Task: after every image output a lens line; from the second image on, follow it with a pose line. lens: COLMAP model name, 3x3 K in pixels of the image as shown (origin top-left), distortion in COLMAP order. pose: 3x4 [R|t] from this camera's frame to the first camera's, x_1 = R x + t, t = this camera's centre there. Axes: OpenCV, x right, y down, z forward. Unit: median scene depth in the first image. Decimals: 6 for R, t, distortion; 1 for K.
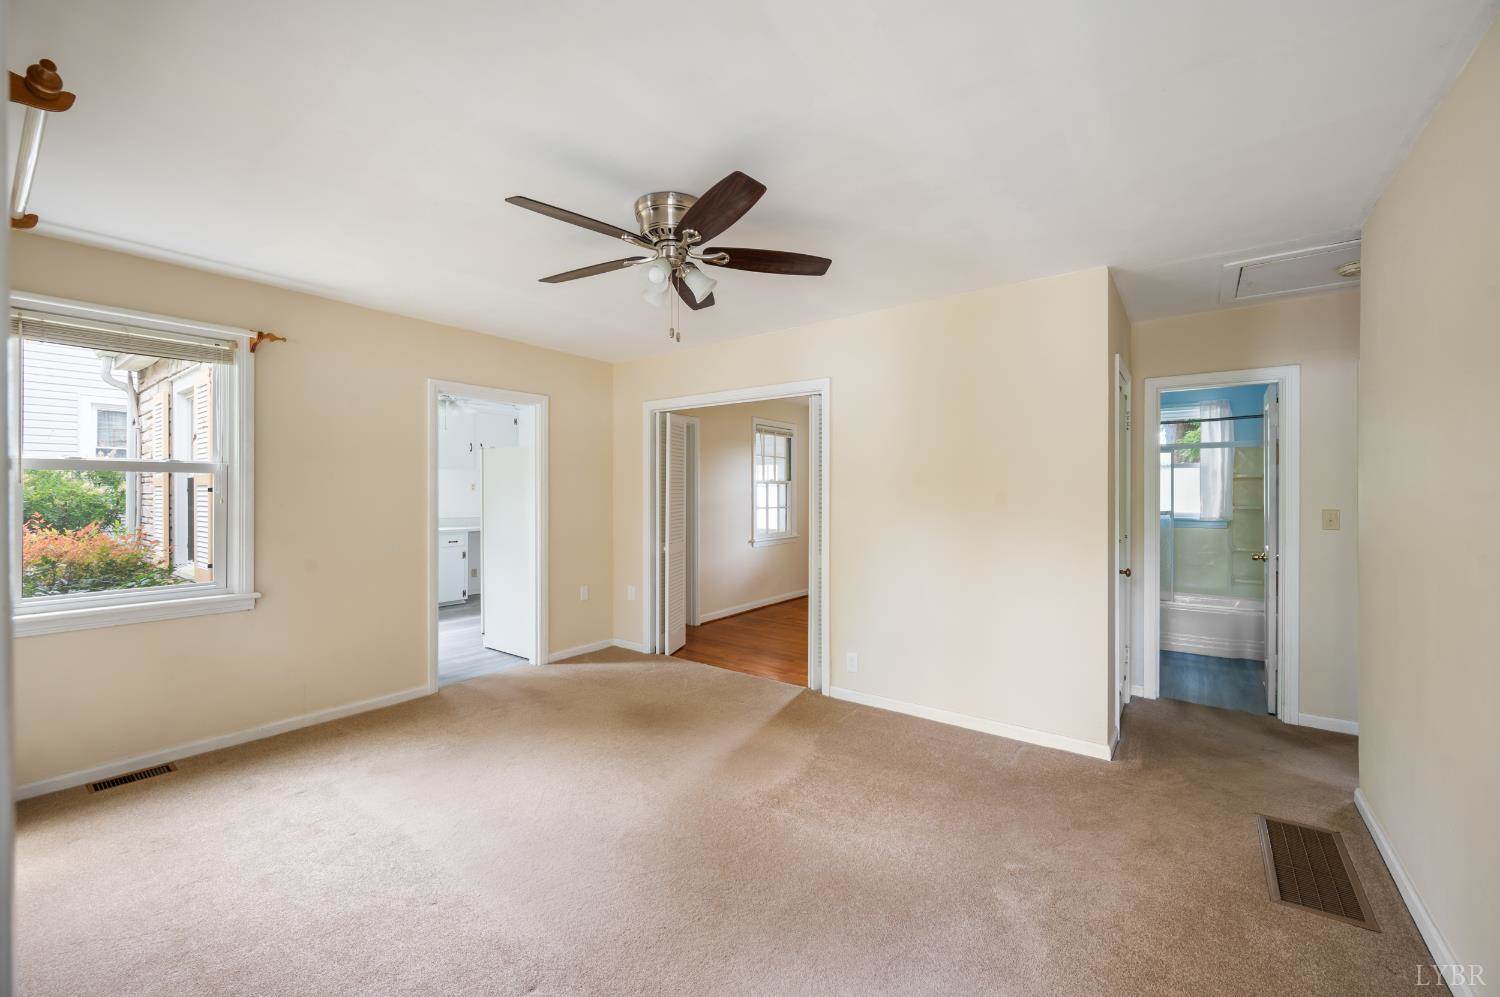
lens RADIAL K [[588.6, 0, 748.5], [0, 588.6, 497.8], [0, 0, 1]] dist [-0.001391, -0.000290]
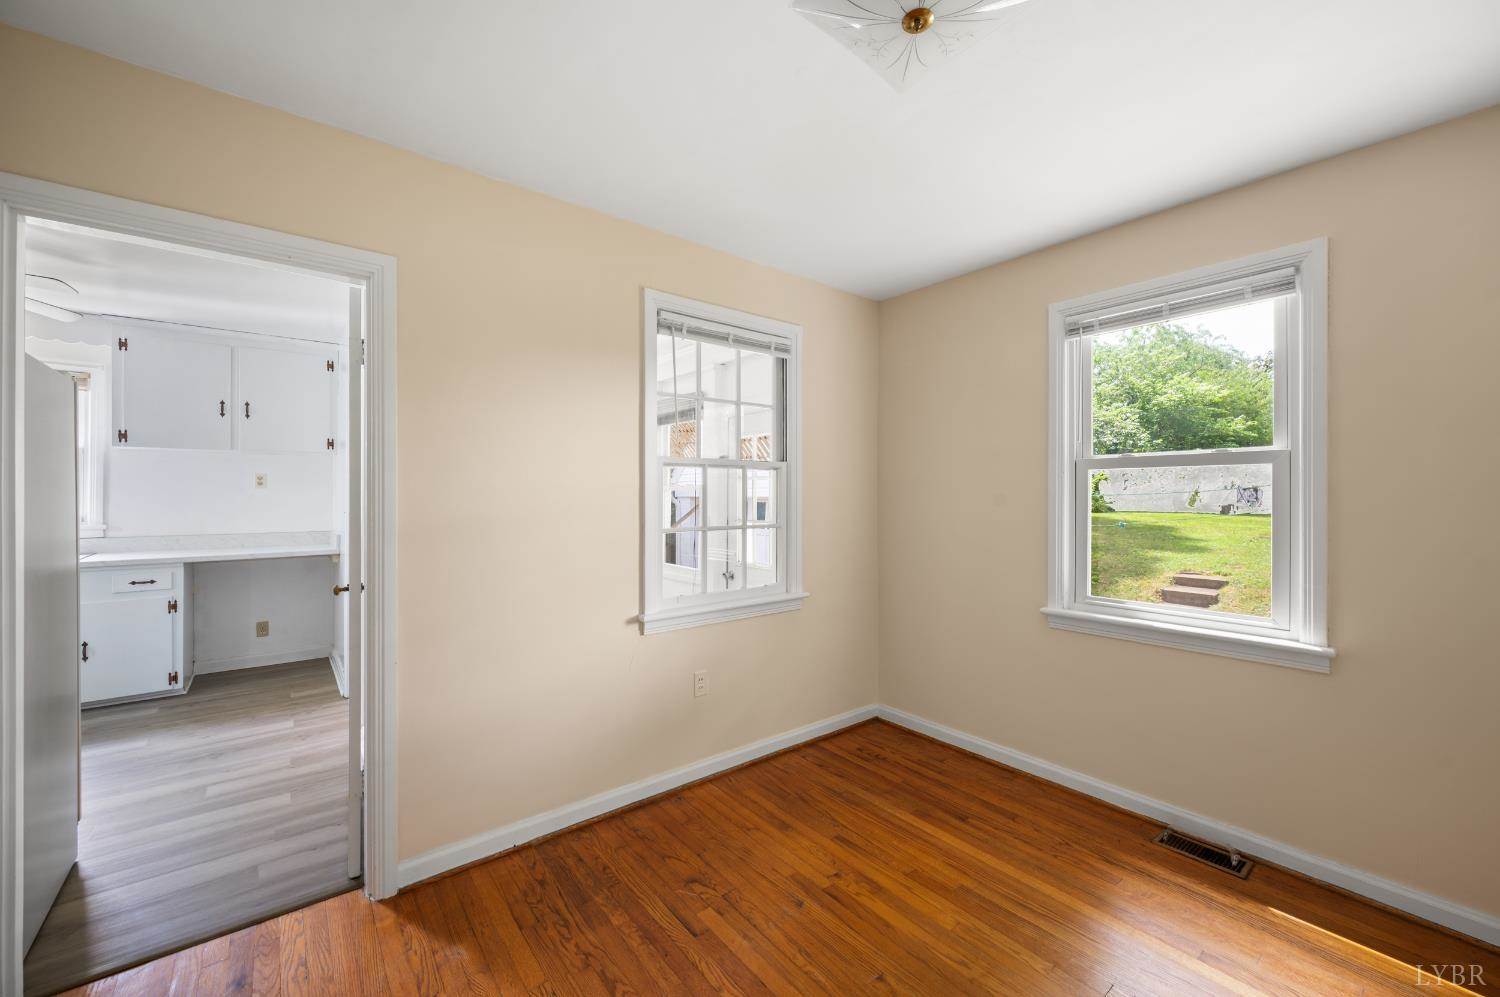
lens RADIAL K [[588.6, 0, 748.5], [0, 588.6, 497.8], [0, 0, 1]] dist [-0.001391, -0.000290]
pose [[0.965649, 0.004071, -0.259818, 0.157695], [-0.005280, 0.999978, -0.003955, -0.002232], [0.259796, 0.005191, 0.965650, 0.610908]]
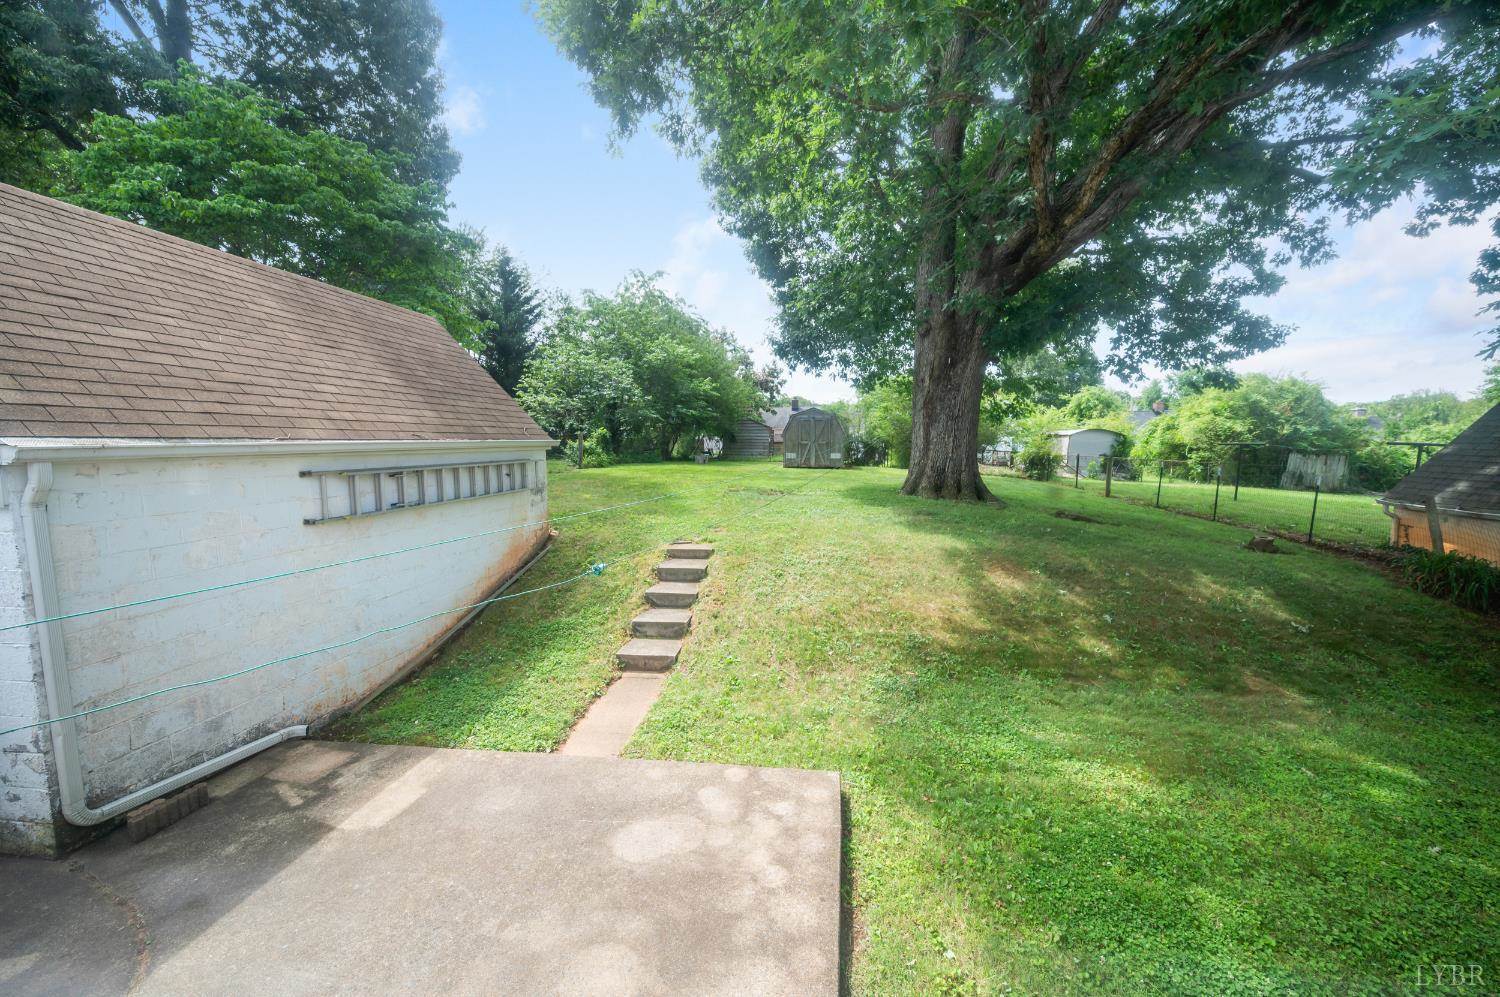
lens RADIAL K [[588.6, 0, 748.5], [0, 588.6, 497.8], [0, 0, 1]] dist [-0.001391, -0.000290]
pose [[0.873642, -0.059104, 0.482966, 0.313846], [0.019592, 0.996063, 0.086455, -0.040040], [-0.486174, -0.066069, 0.871361, 1.029105]]
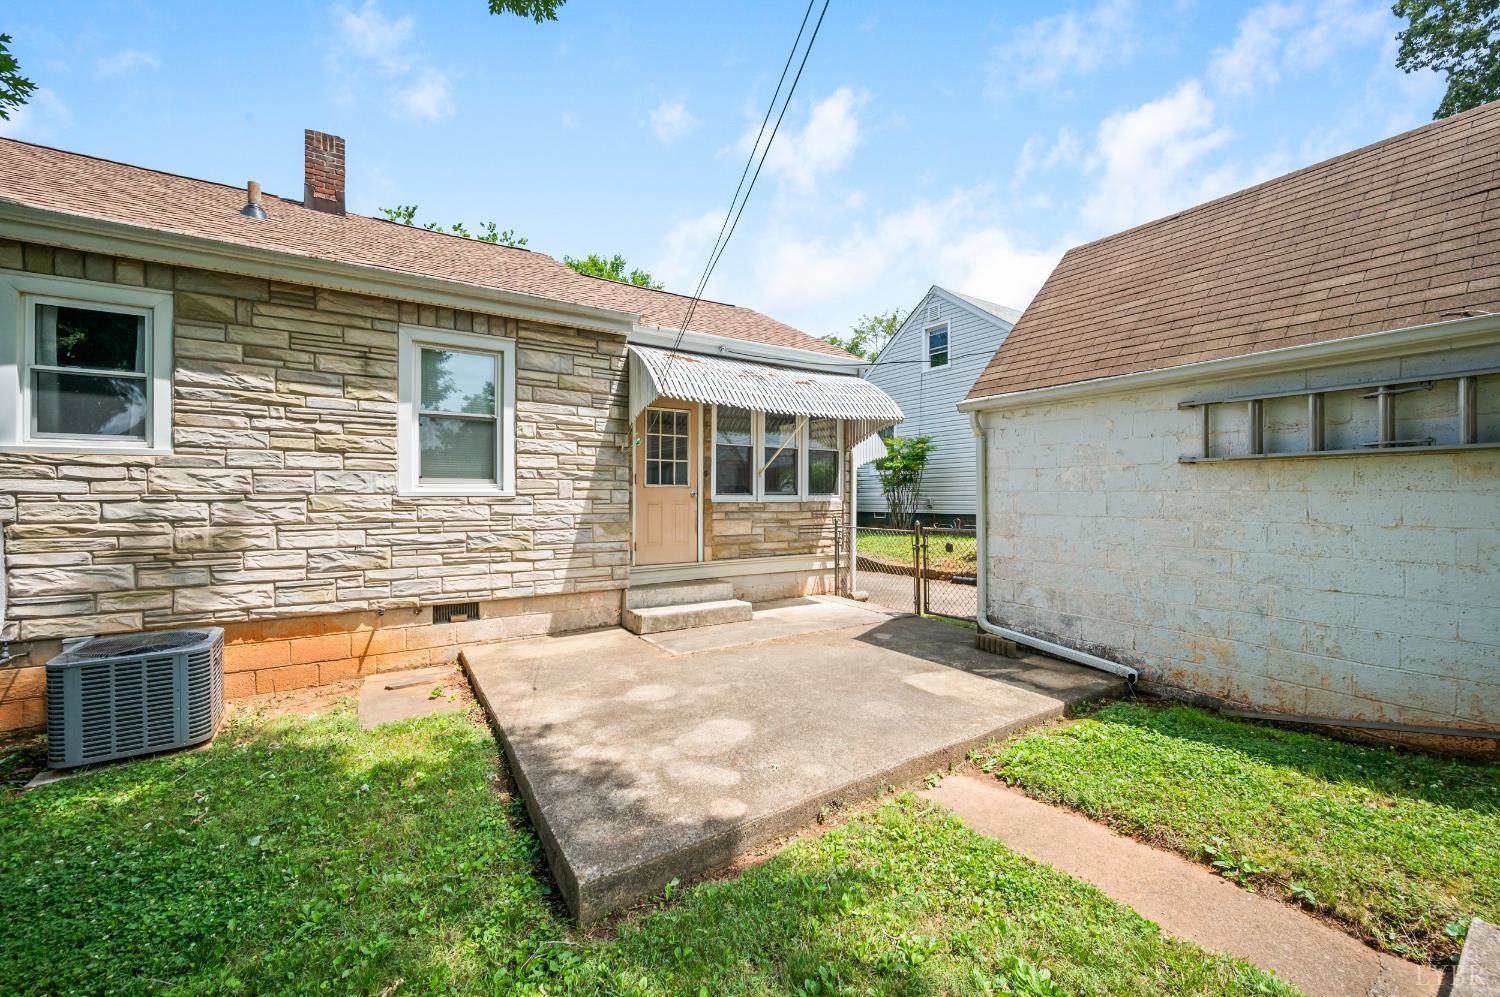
lens RADIAL K [[593.3, 0, 750.3], [0, 593.3, 495.9], [0, 0, 1]] dist [-0.001662, -0.000248]
pose [[-0.355267, -0.006131, -0.934745, 0.938931], [-0.012482, 0.999920, -0.001814, 0.083683], [0.934681, 0.011023, -0.355316, 1.690133]]
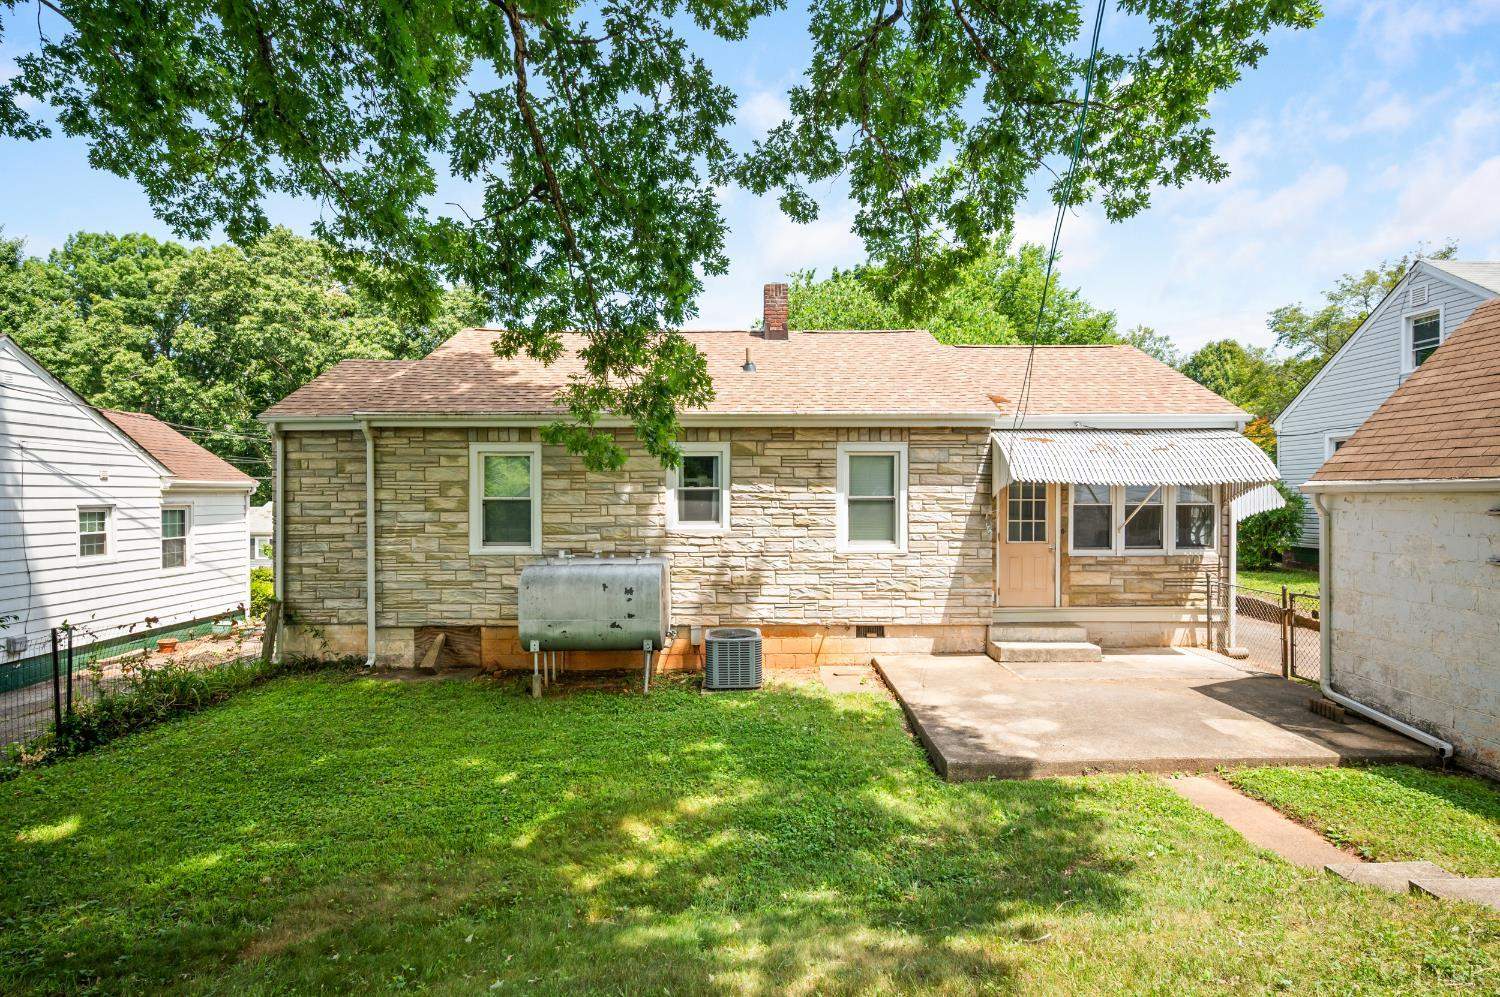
lens RADIAL K [[727.2, 0, 748.7], [0, 727.2, 497.7], [0, 0, 1]] dist [-0.001762, -0.000345]
pose [[-0.801395, -0.000711, -0.598135, 1.395470], [-0.009220, 0.999895, 0.011164, -0.036781], [0.598064, 0.014462, -0.801318, 2.052282]]
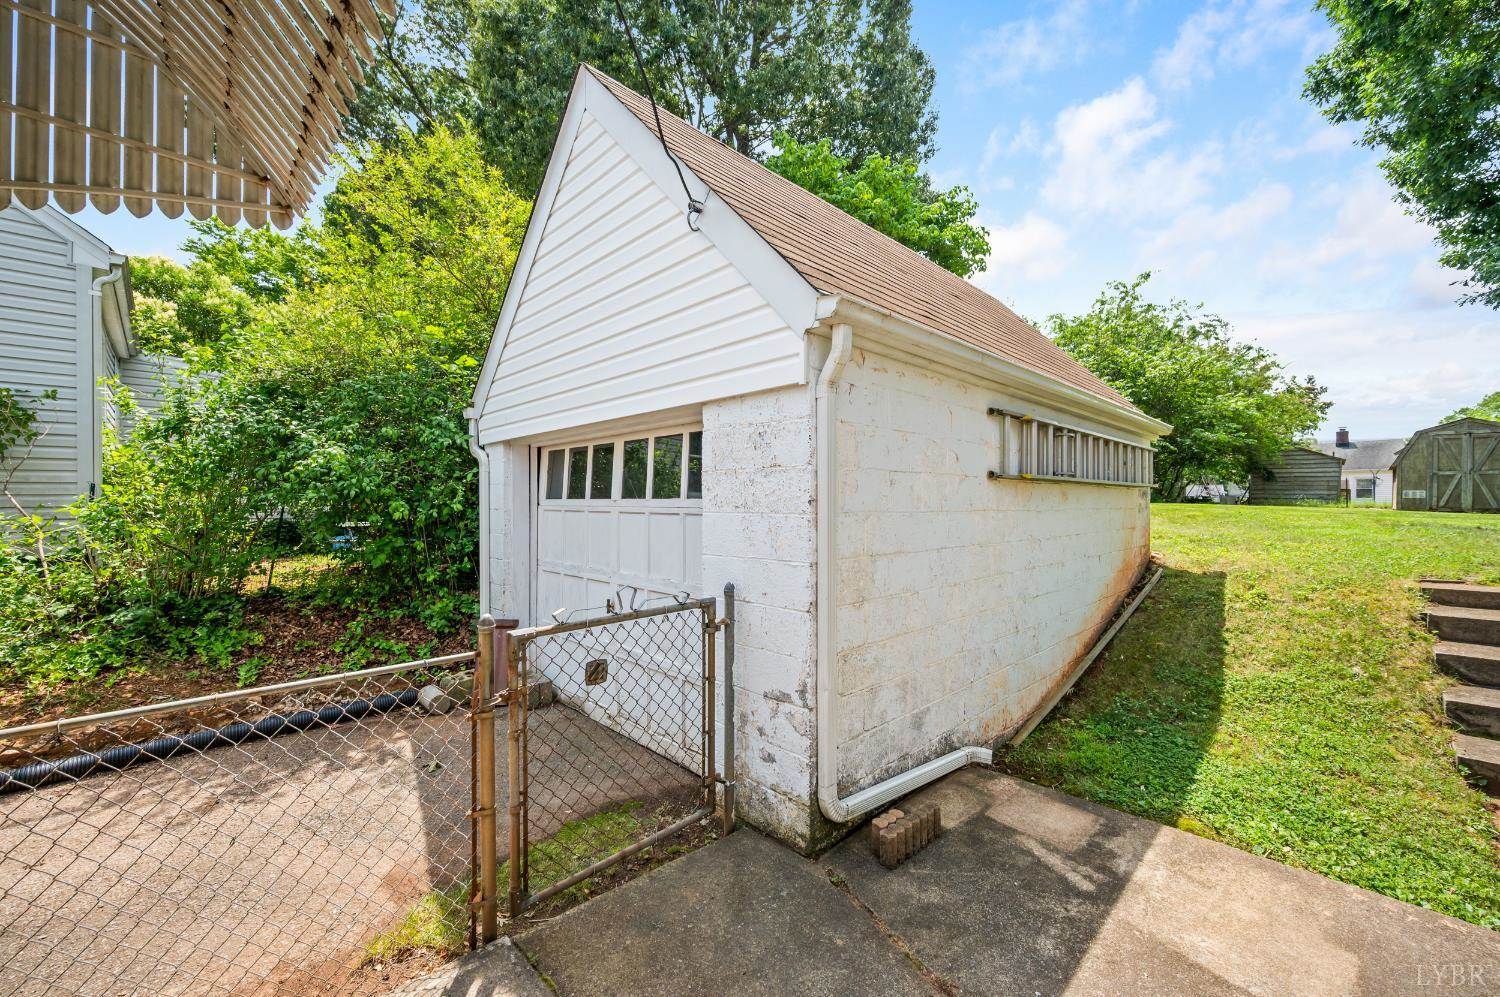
lens RADIAL K [[593.3, 0, 750.3], [0, 593.3, 495.9], [0, 0, 1]] dist [-0.001662, -0.000248]
pose [[0.987822, -0.006266, -0.155463, 0.059377], [0.003037, 0.999775, -0.020999, 0.068731], [0.155560, 0.020271, 0.987618, 1.328322]]
